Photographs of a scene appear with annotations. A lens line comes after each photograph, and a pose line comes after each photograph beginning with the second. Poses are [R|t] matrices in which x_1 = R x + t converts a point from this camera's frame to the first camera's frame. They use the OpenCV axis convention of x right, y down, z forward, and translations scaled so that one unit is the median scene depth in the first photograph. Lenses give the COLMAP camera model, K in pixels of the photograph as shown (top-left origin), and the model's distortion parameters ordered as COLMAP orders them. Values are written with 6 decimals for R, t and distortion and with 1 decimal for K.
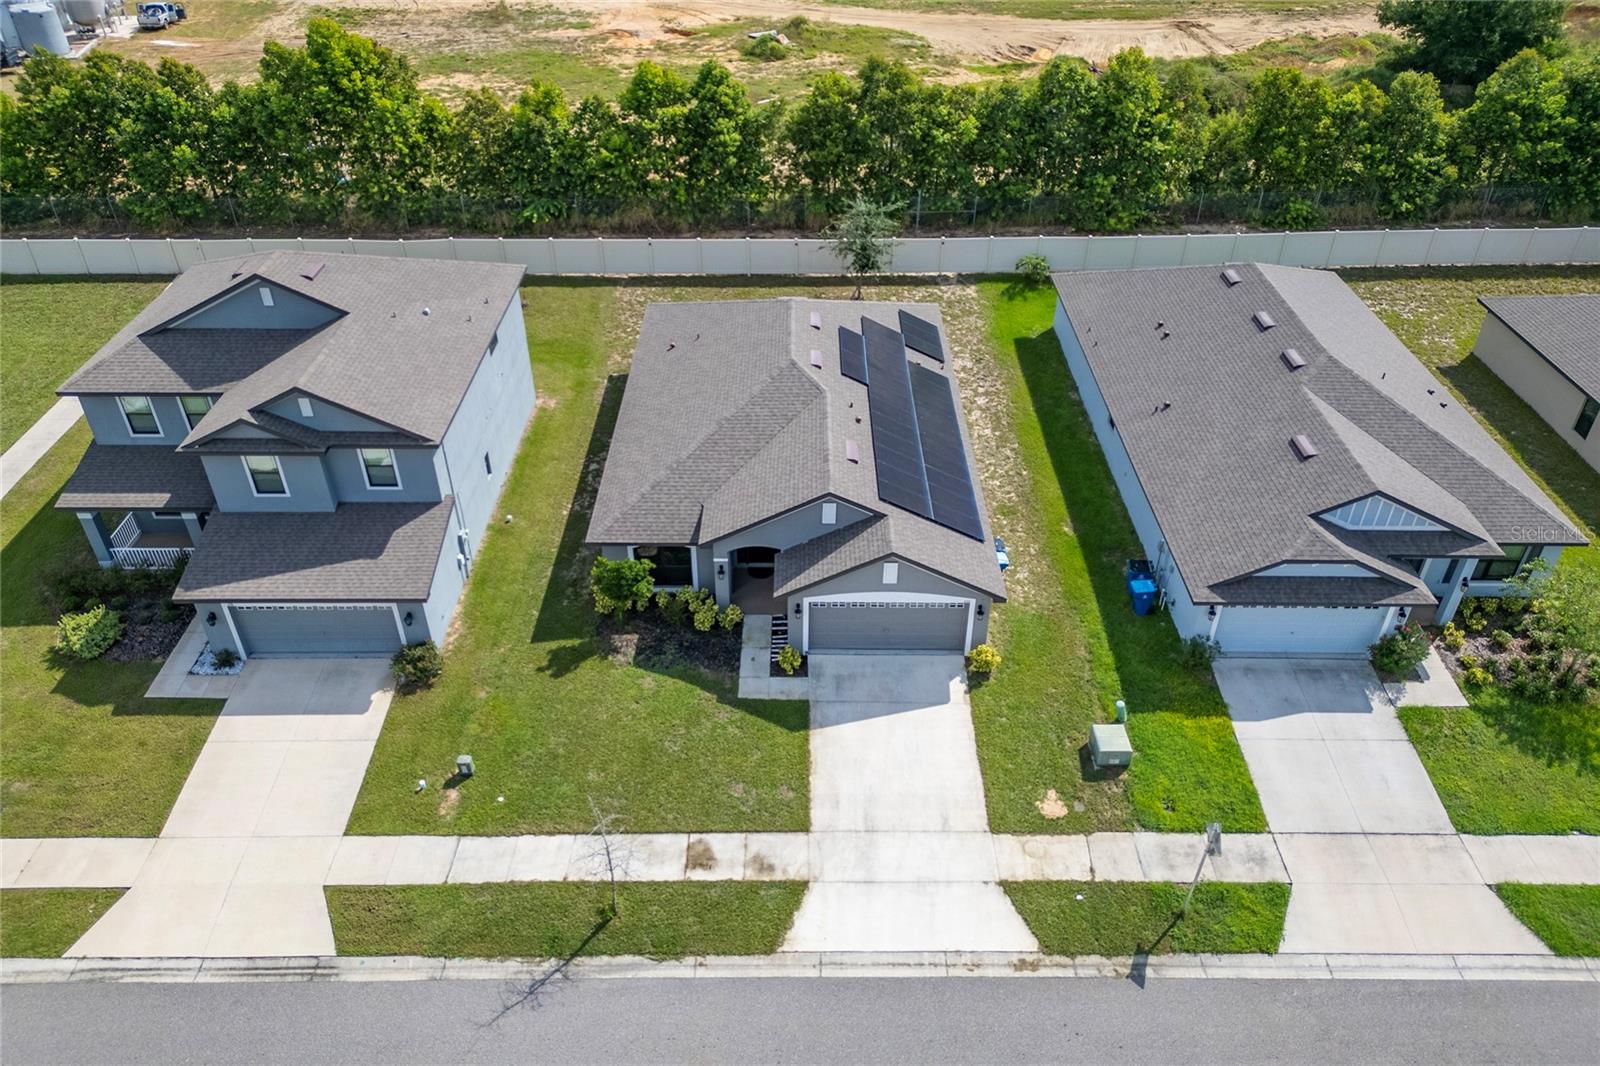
lens RADIAL K [[1091.9, 0, 800.0], [0, 1091.9, 533.0], [0, 0, 1]] dist [0.098728, -0.108610]
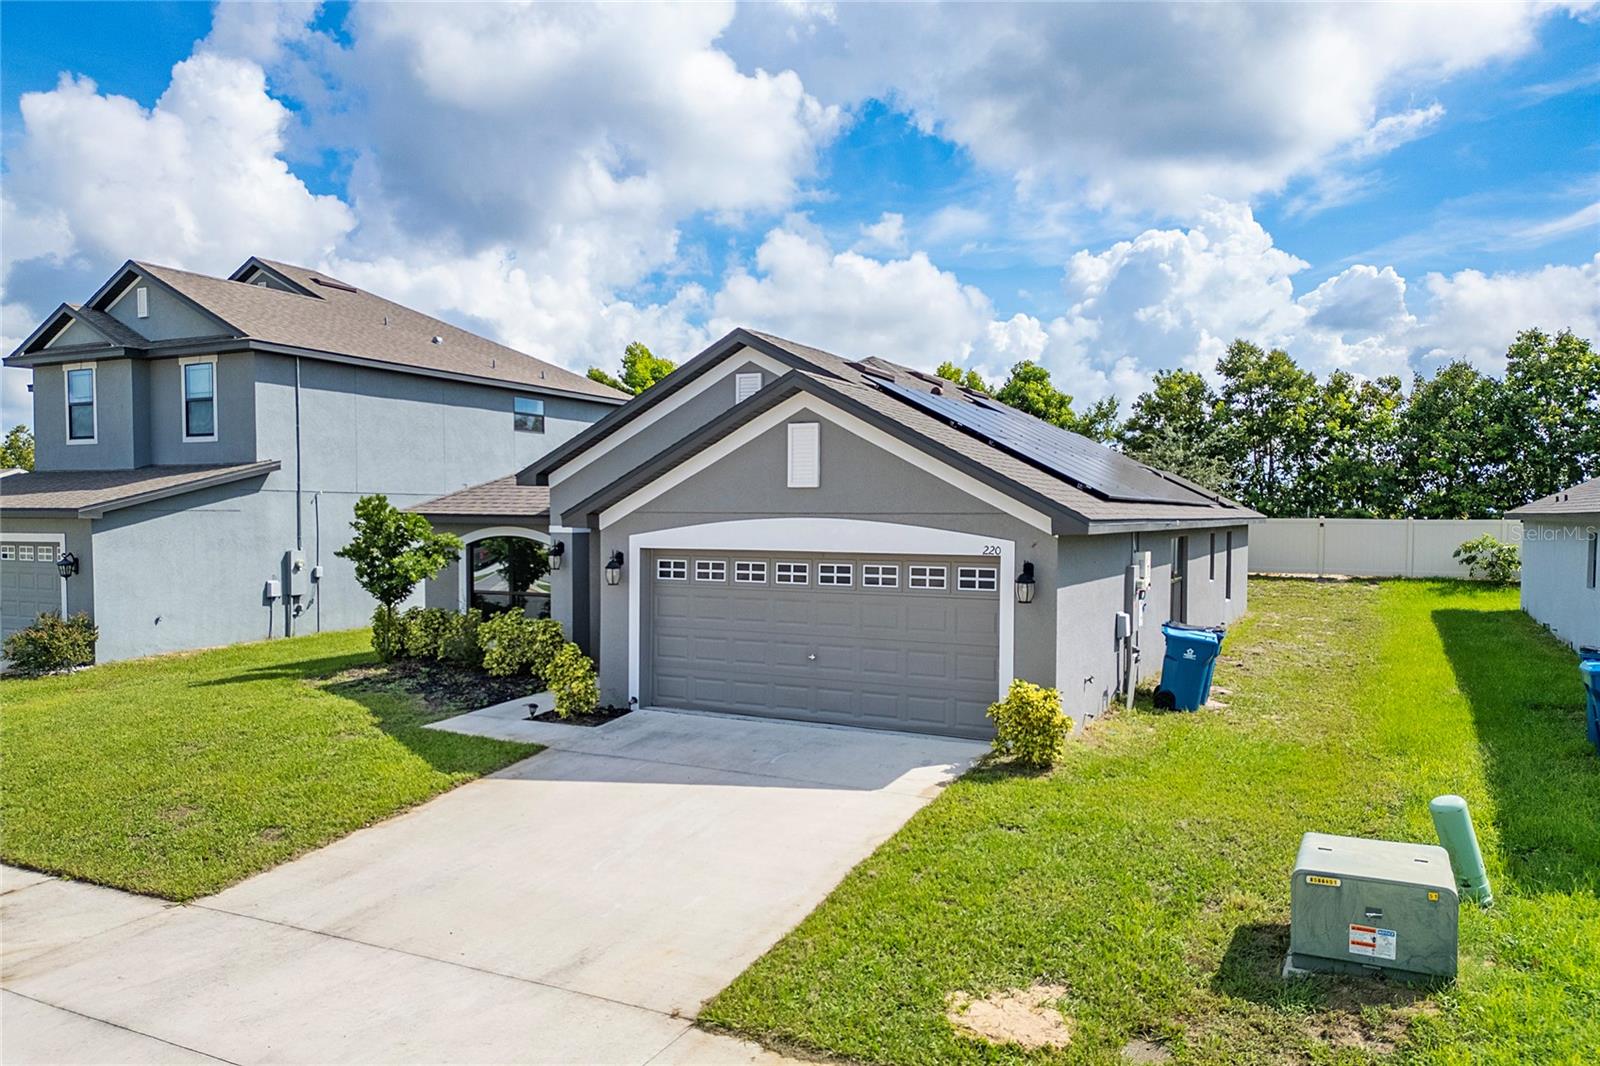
lens RADIAL K [[1113.6, 0, 801.5], [0, 1113.6, 596.2], [0, 0, 1]] dist [0.097630, -0.114255]
pose [[0.891144, 0.036220, -0.452272, 0.265201], [-0.271777, 0.840808, -0.468166, 0.268842], [0.363317, 0.540121, 0.759124, 0.697679]]
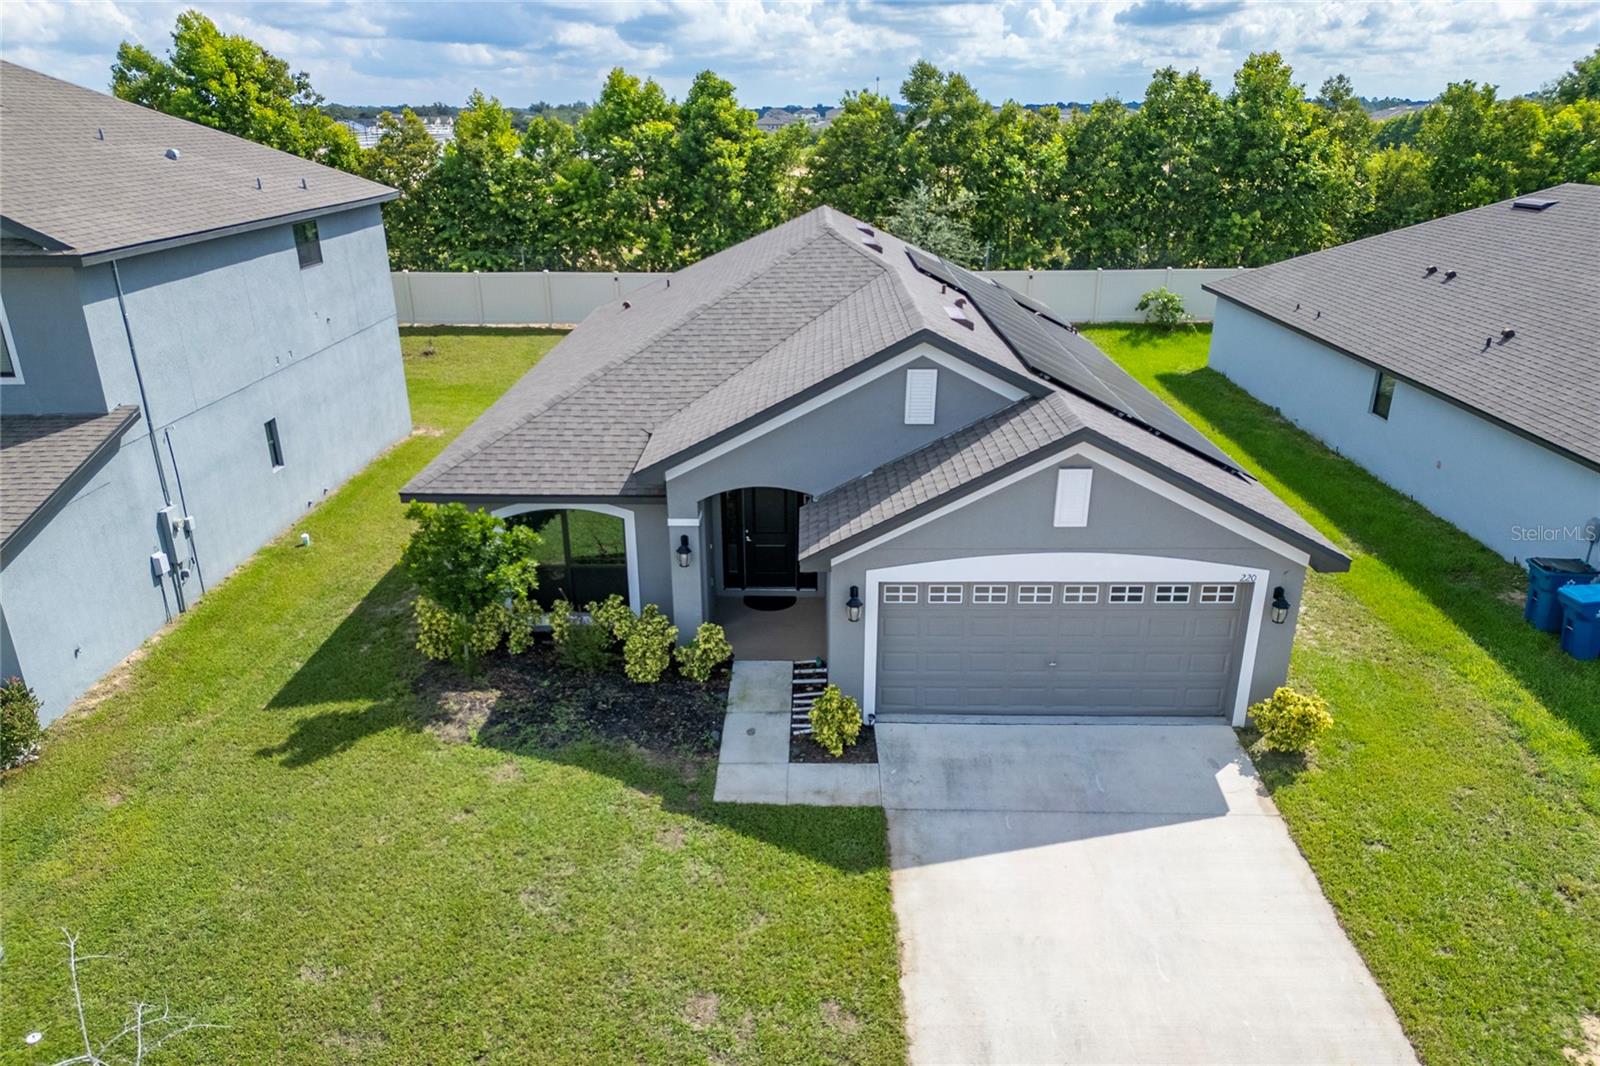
lens RADIAL K [[1121.1, 0, 798.5], [0, 1121.1, 614.8], [0, 0, 1]] dist [0.070691, -0.064551]
pose [[0.999937, -0.002043, -0.011041, -0.019237], [-0.000360, 0.976974, -0.213358, 0.171543], [0.011223, 0.213349, 0.976912, 0.565507]]
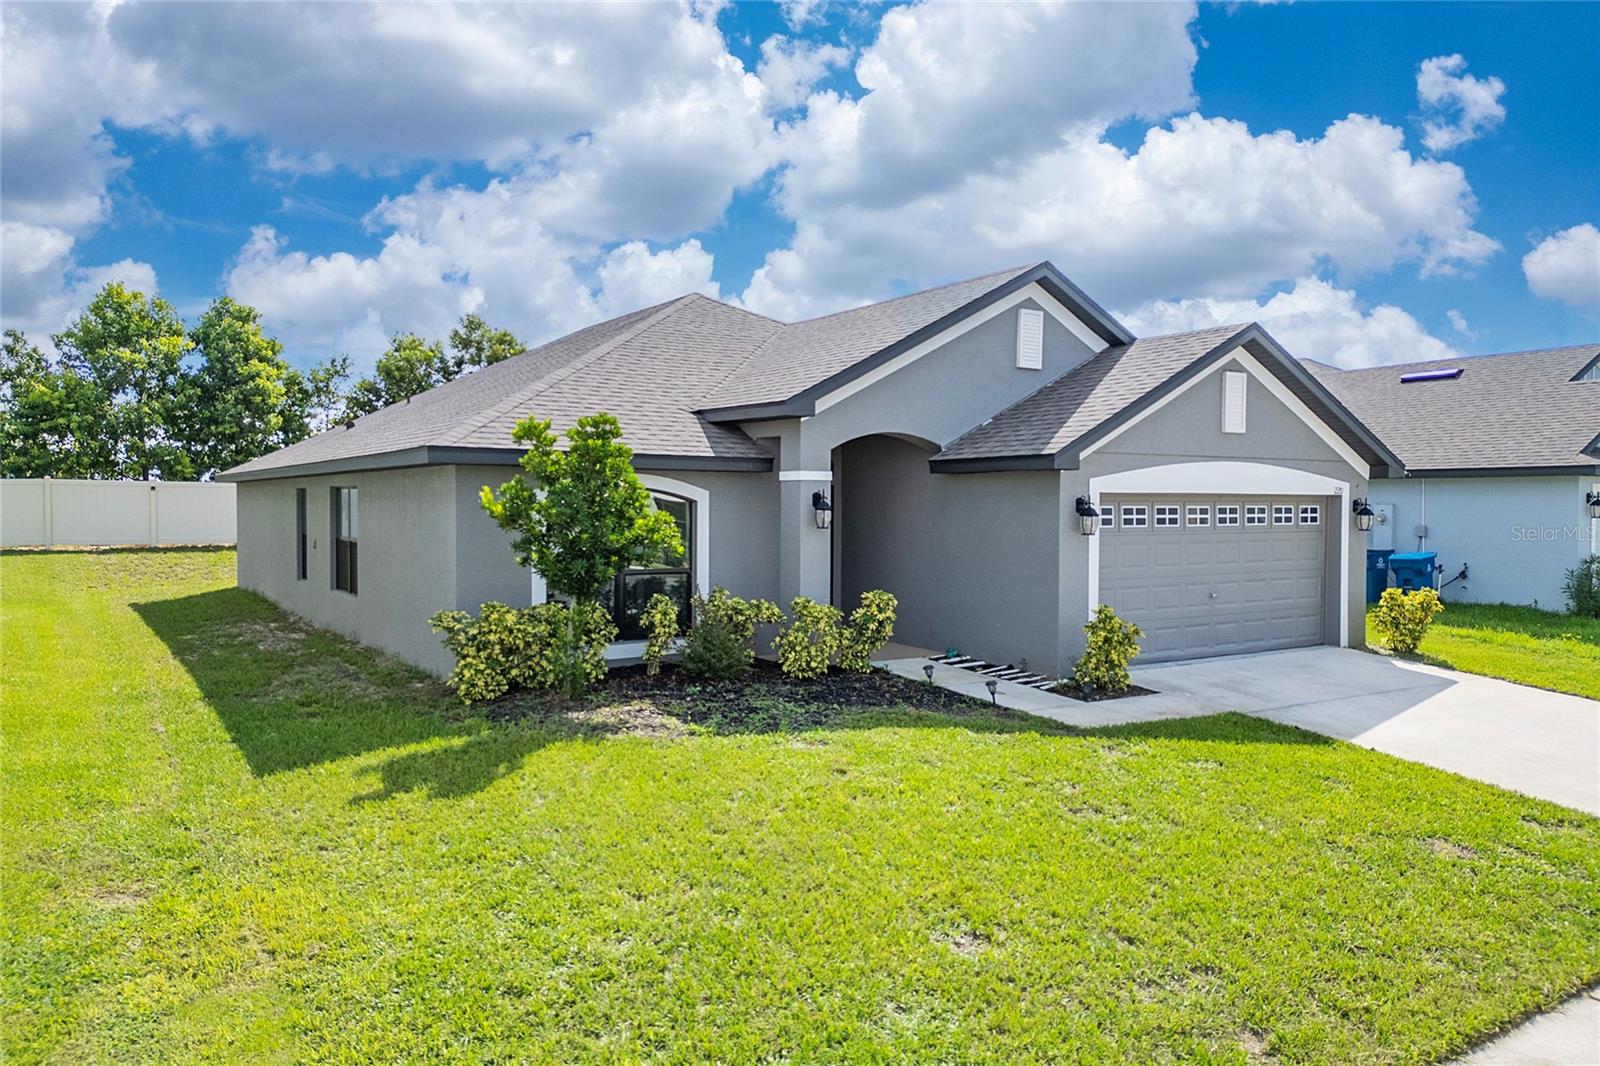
lens RADIAL K [[1131.5, 0, 800.0], [0, 1131.5, 533.0], [0, 0, 1]] dist [0.010108, 0.002212]
pose [[0.835119, -0.014019, 0.549890, -0.300203], [0.324341, 0.819955, -0.471674, 0.229245], [-0.444273, 0.572256, 0.689307, 0.779035]]
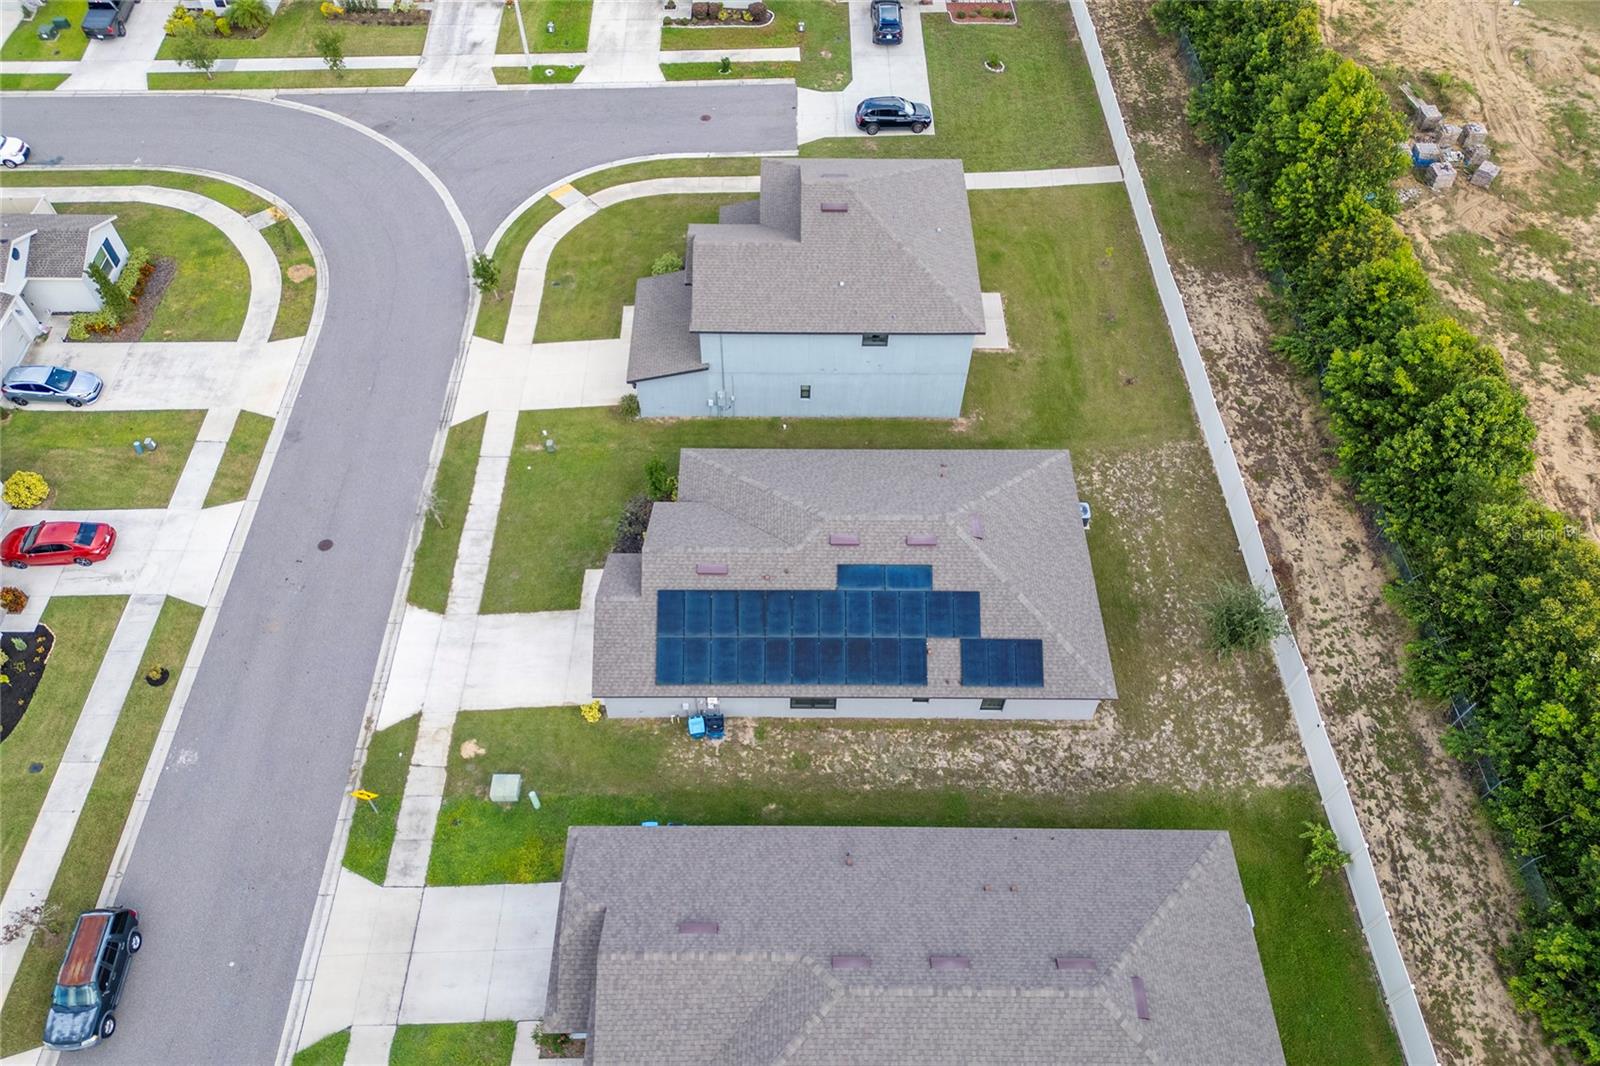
lens RADIAL K [[1129.7, 0, 800.6], [0, 1129.7, 558.3], [0, 0, 1]] dist [0.104860, -0.163364]
pose [[0.007777, 0.805022, -0.593194, 0.852939], [-0.607944, 0.474796, 0.636374, -1.021768], [0.793942, 0.355680, 0.493101, 0.459477]]
